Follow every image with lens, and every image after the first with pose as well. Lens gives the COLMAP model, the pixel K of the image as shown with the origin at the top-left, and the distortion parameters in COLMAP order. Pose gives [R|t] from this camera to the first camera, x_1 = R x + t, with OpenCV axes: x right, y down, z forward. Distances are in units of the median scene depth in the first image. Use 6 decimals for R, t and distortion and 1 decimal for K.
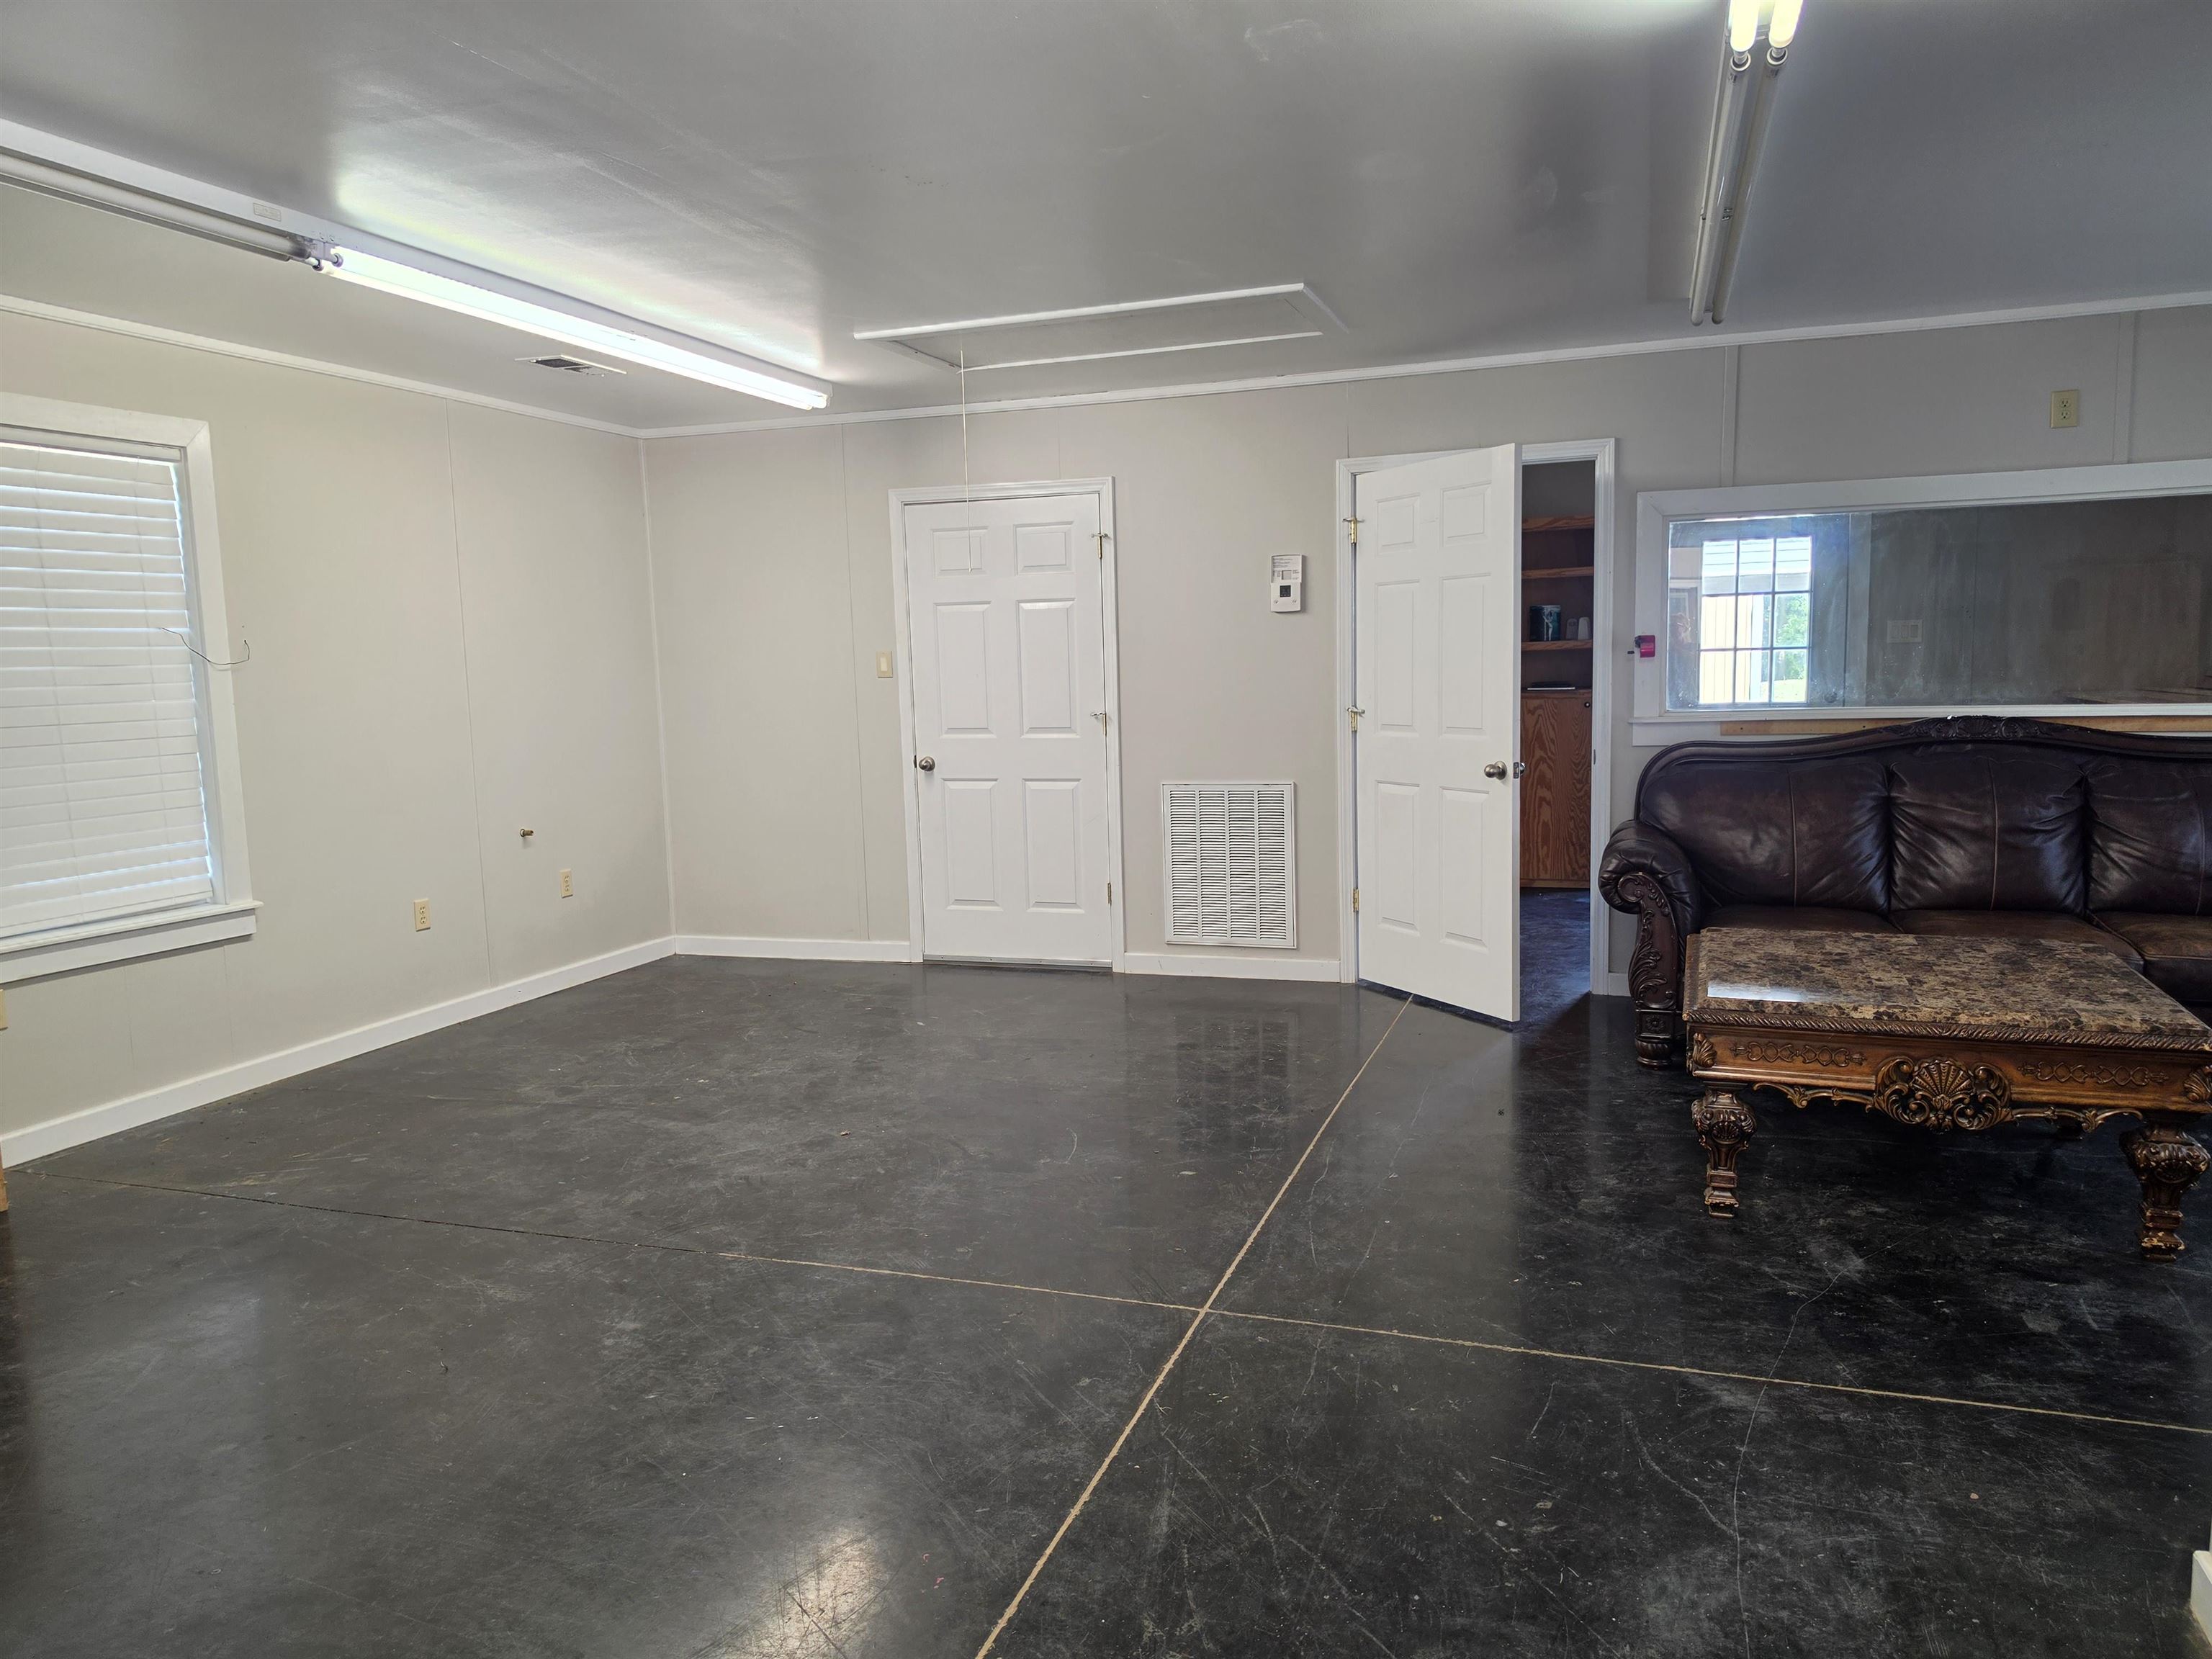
lens RADIAL K [[1507.5, 0, 1102.4], [0, 1507.5, 833.9], [0, 0, 1]] dist [0.030054, -0.027433]
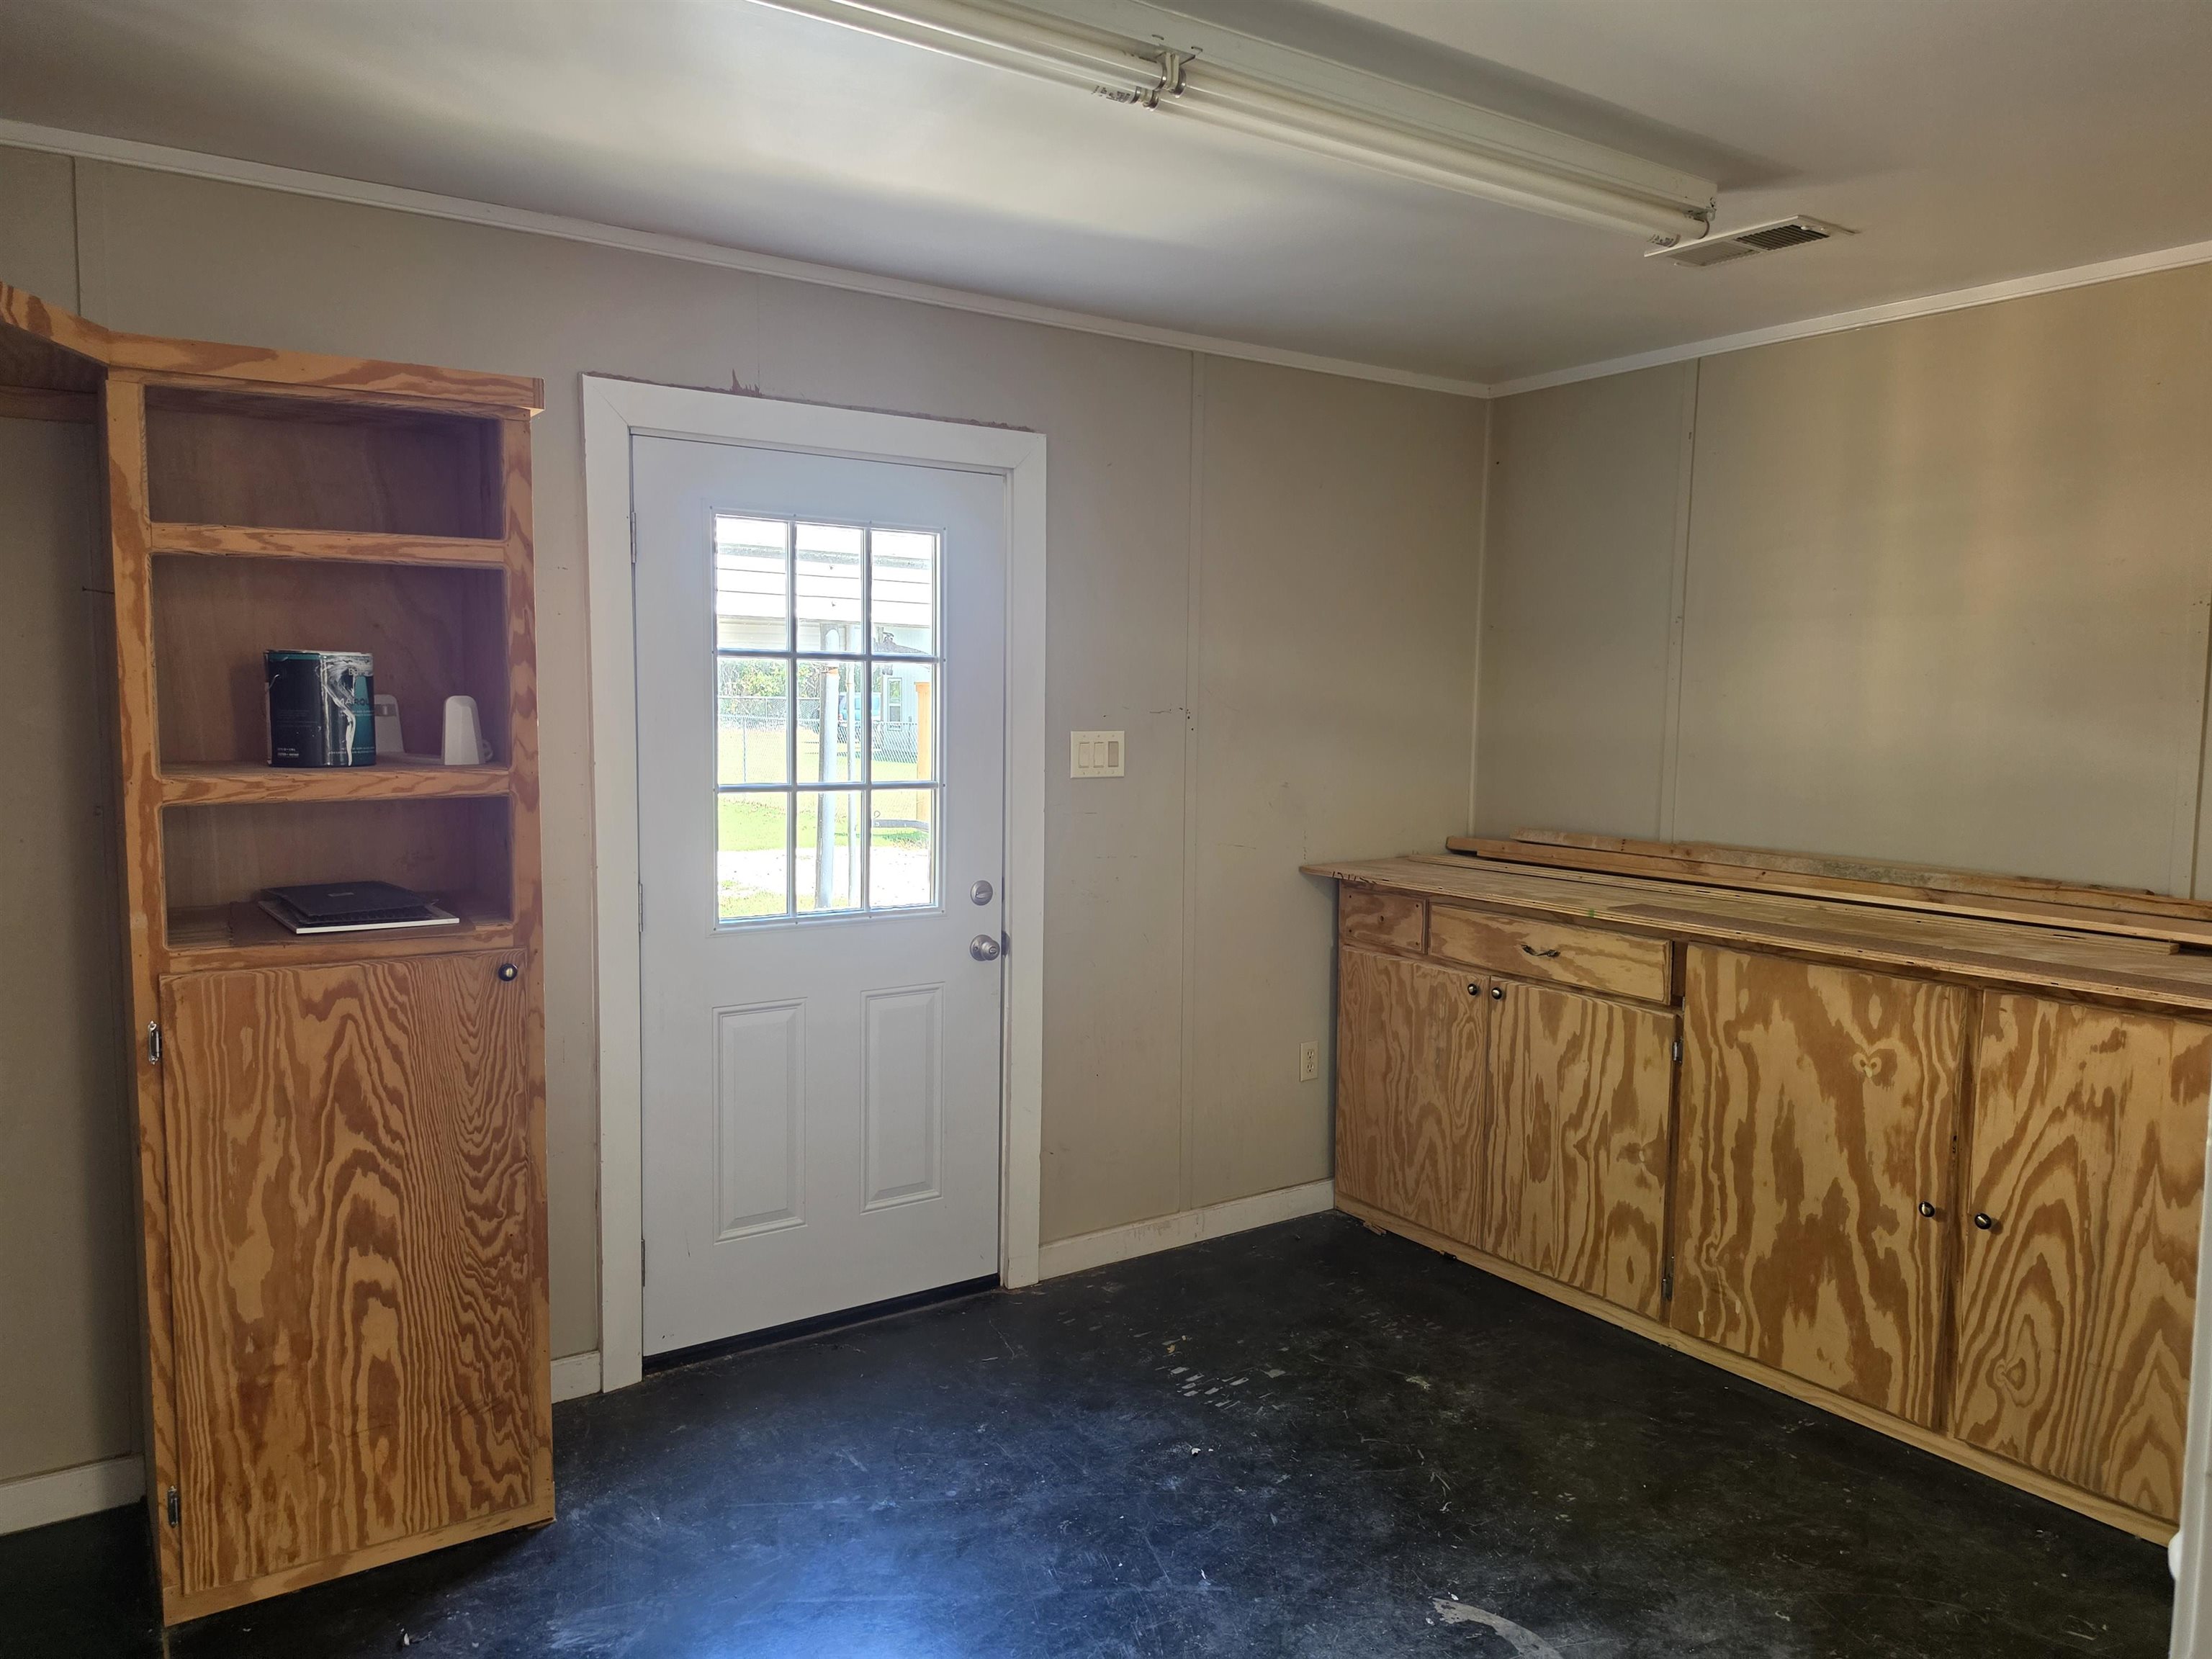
lens RADIAL K [[1507.5, 0, 1104.7], [0, 1507.5, 841.1], [0, 0, 1]] dist [0.030054, -0.027433]
pose [[0.604935, -0.035429, 0.795486, 0.142568], [0.068957, 0.997587, -0.008009, -0.099608], [-0.793283, 0.059700, 0.605919, 0.693867]]
